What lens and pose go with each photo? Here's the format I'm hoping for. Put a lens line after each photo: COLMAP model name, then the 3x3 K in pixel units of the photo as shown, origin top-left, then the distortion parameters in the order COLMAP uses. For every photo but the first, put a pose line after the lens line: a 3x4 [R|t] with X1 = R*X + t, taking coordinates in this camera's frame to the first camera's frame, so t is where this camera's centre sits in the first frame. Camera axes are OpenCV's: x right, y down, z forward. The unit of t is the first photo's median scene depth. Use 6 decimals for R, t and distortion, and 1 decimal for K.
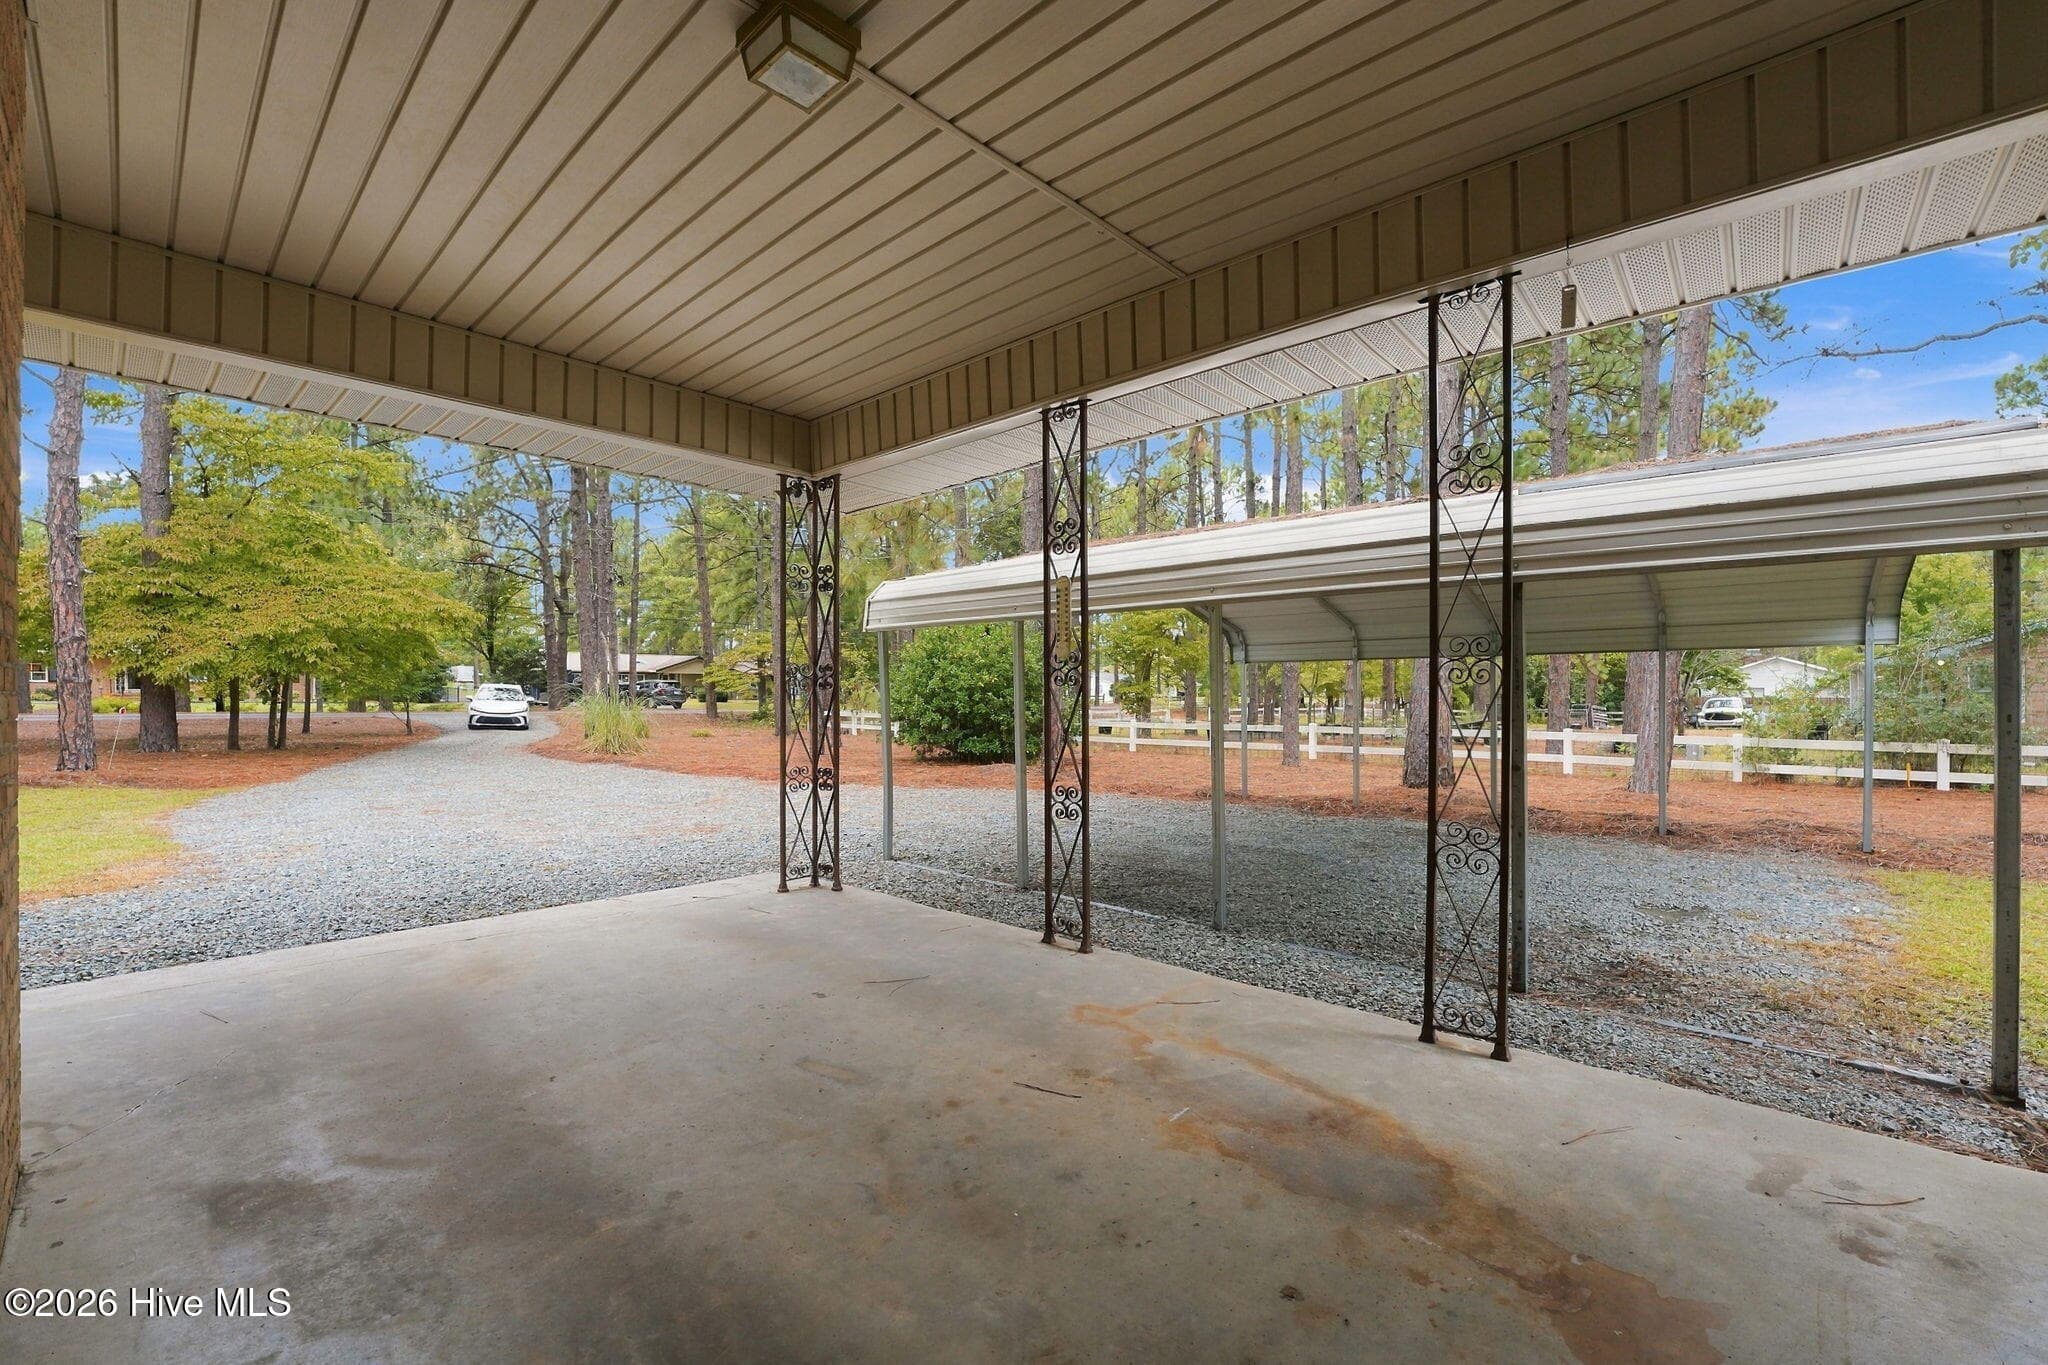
lens RADIAL K [[833.0, 0, 1021.6], [0, 833.0, 694.1], [0, 0, 1]] dist [-0.028761, 0.000038]
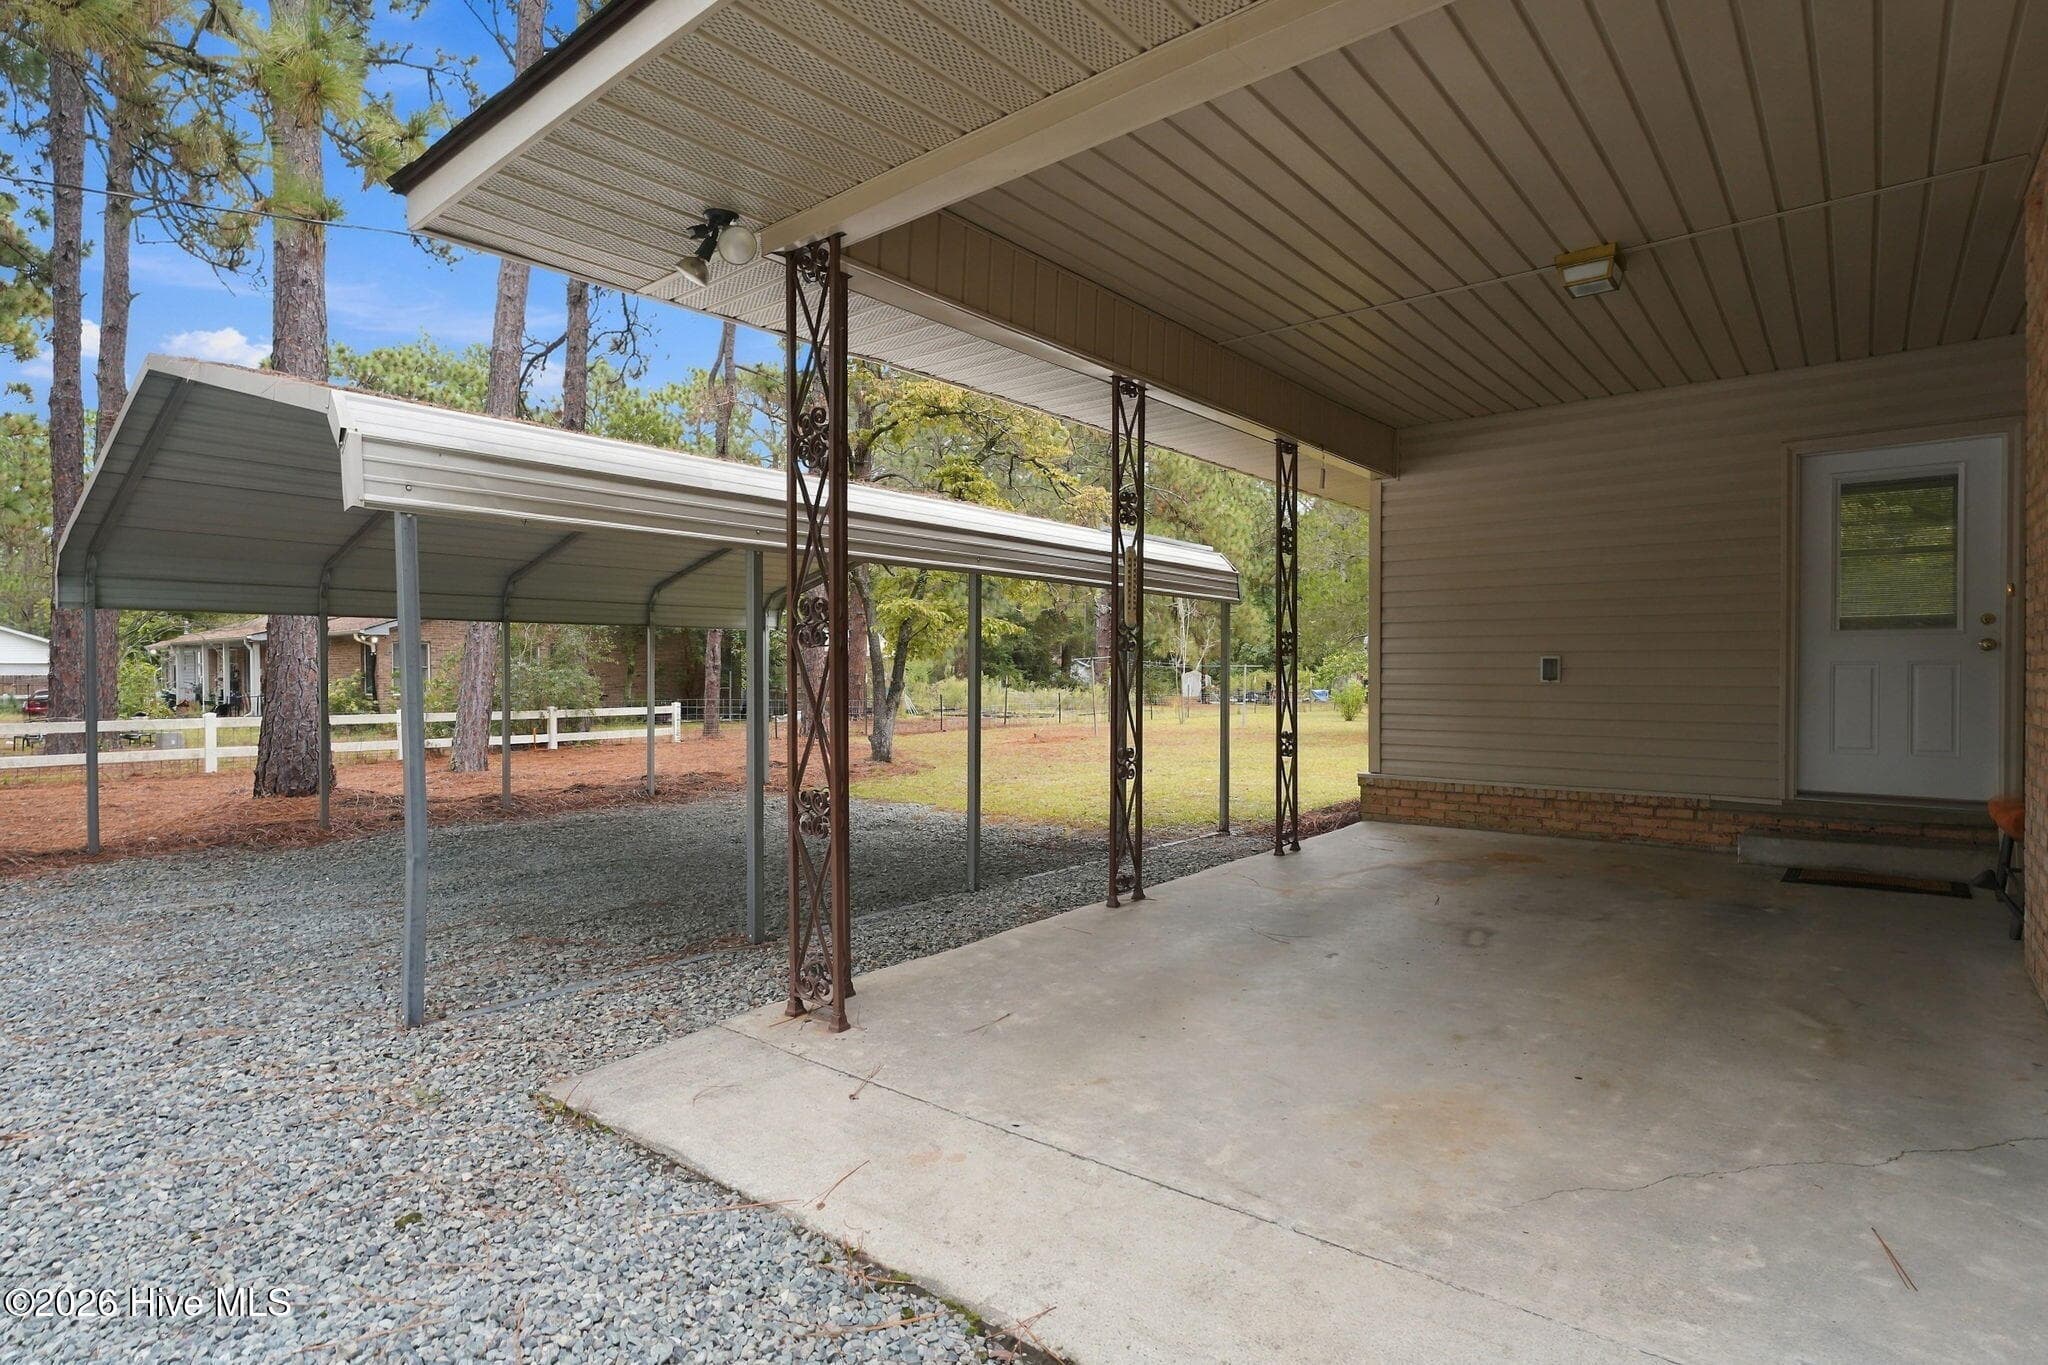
lens RADIAL K [[1021.4, 0, 1021.9], [0, 1021.4, 676.7], [0, 0, 1]] dist [0.003090, -0.000427]
pose [[-0.047461, -0.006175, 0.998854, -1.027007], [0.000620, 0.999981, 0.006212, 0.011118], [-0.998873, 0.000914, -0.047456, 1.001783]]
